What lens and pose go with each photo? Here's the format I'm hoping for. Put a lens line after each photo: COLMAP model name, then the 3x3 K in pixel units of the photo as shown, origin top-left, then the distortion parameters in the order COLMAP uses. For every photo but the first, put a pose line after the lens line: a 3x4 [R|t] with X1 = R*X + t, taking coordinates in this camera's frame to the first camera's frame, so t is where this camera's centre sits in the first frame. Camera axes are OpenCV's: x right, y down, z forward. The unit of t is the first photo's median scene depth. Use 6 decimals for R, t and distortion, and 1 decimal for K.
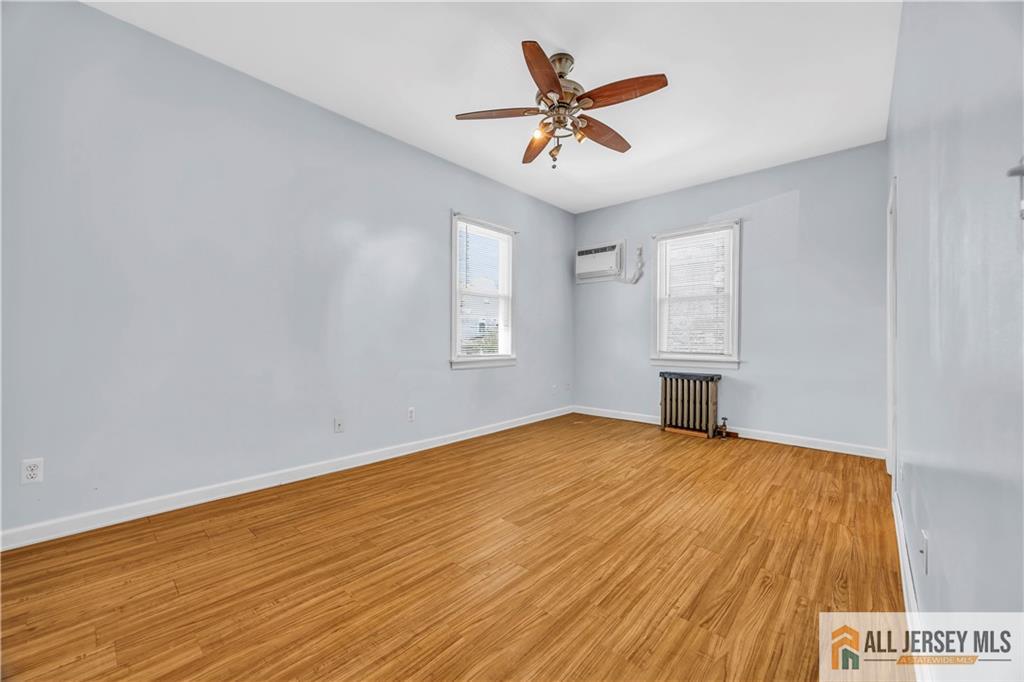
lens RADIAL K [[392.7, 0, 534.1], [0, 392.7, 344.1], [0, 0, 1]] dist [-0.002444, 0.000225]
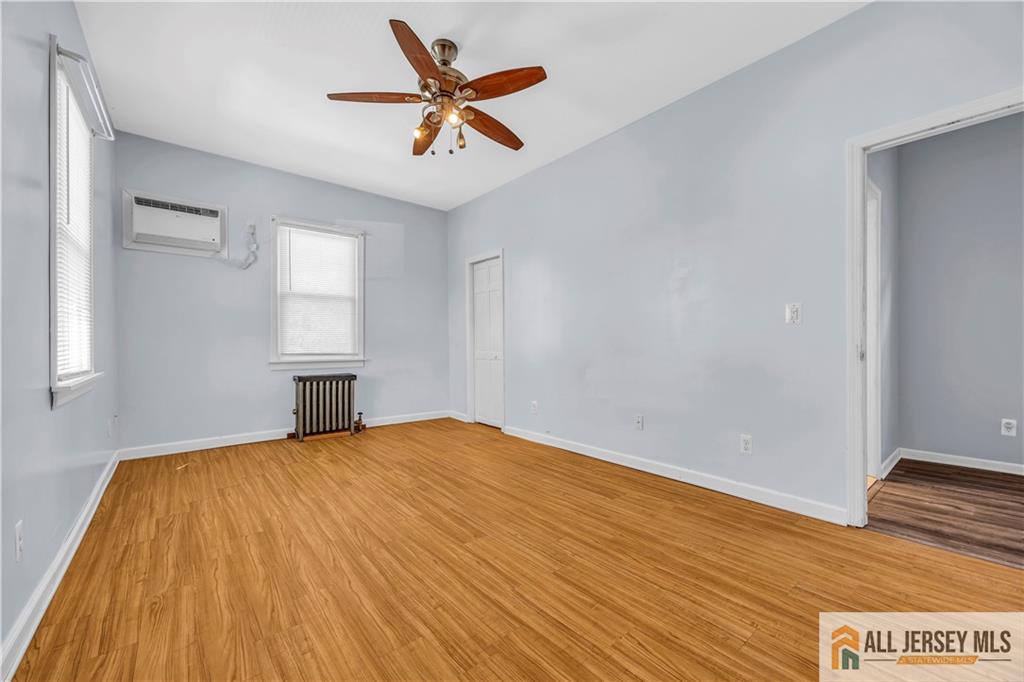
lens RADIAL K [[392.7, 0, 511.9], [0, 392.7, 341.7], [0, 0, 1]] dist [-0.002444, 0.000225]
pose [[0.173996, -0.002404, 0.984743, -0.657172], [0.010433, 0.999945, 0.000598, -0.004091], [-0.984691, 0.010170, 0.174011, 0.524046]]
